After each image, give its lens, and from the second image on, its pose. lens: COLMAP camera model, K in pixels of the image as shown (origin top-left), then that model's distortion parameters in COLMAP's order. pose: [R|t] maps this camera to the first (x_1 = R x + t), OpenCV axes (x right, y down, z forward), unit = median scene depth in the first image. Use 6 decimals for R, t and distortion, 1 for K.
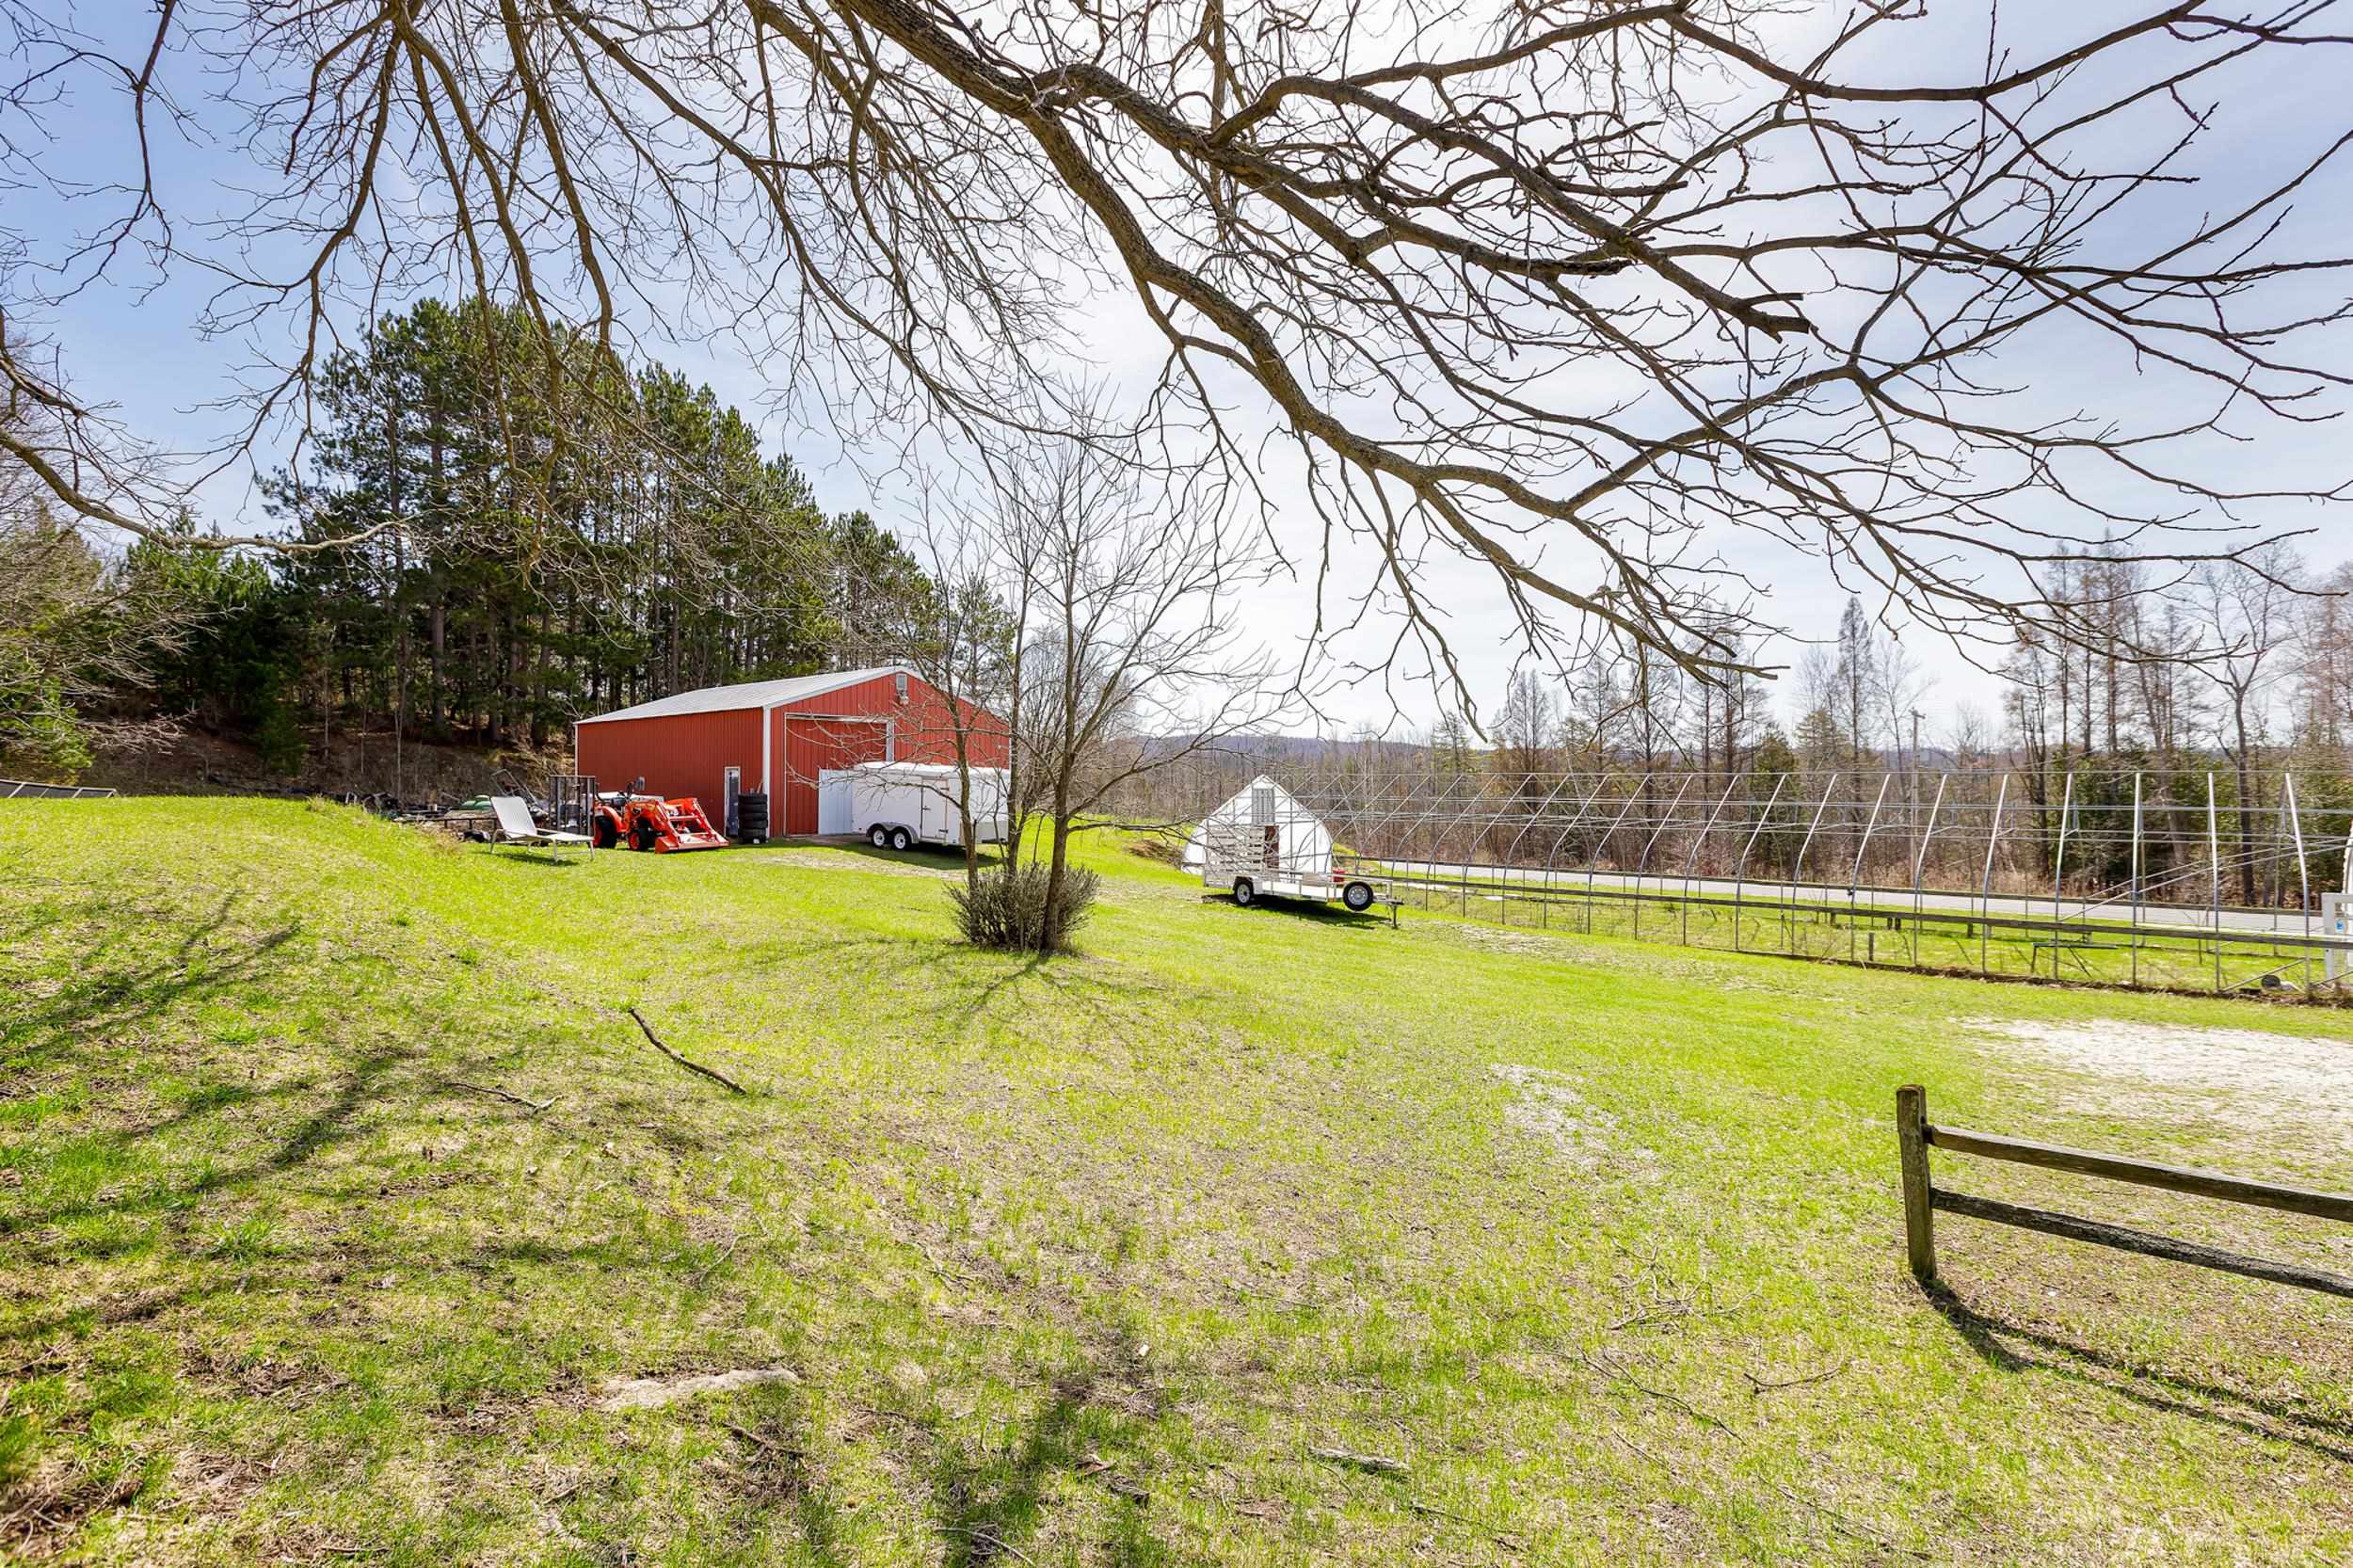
lens RADIAL K [[1148.9, 0, 1175.5], [0, 1148.9, 763.7], [0, 0, 1]] dist [-0.020410, -0.000499]
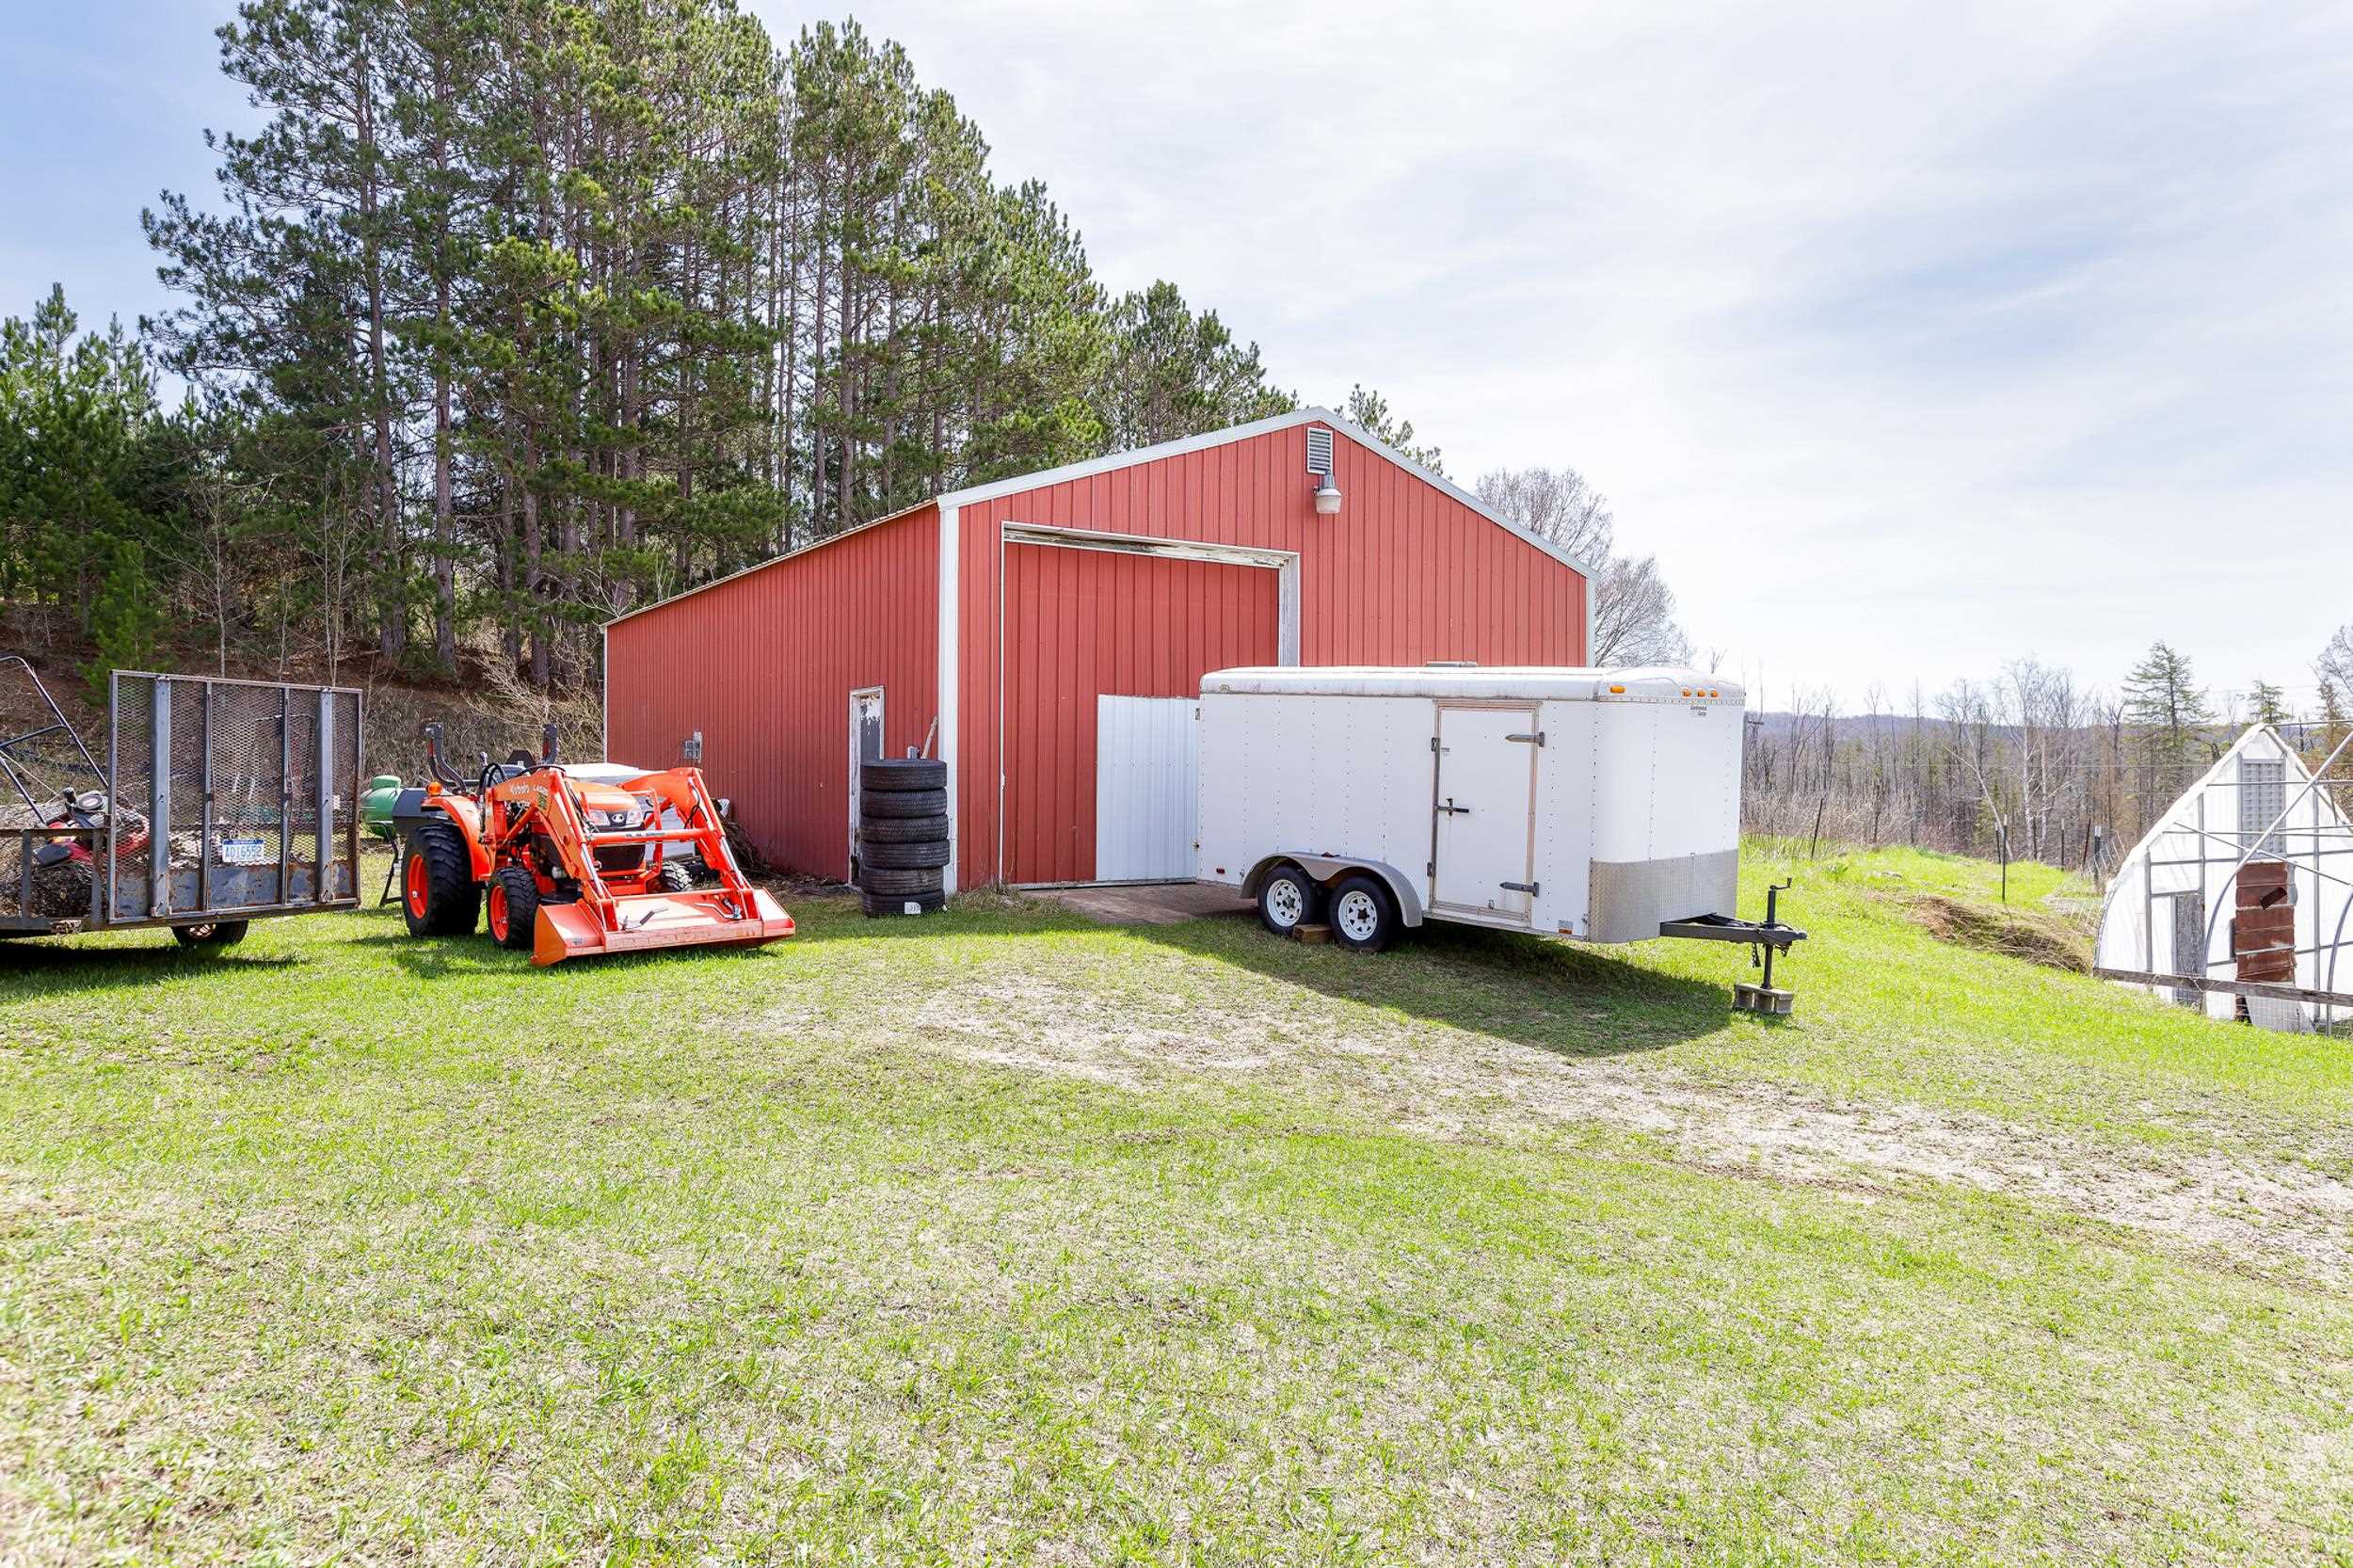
lens RADIAL K [[1549.1, 0, 1175.8], [0, 1549.1, 778.3], [0, 0, 1]] dist [-0.002751, -0.000630]
pose [[0.969319, 0.002646, -0.245794, -0.171124], [0.002953, 0.999745, 0.022406, 0.020102], [0.245790, -0.022445, 0.969063, 0.546189]]
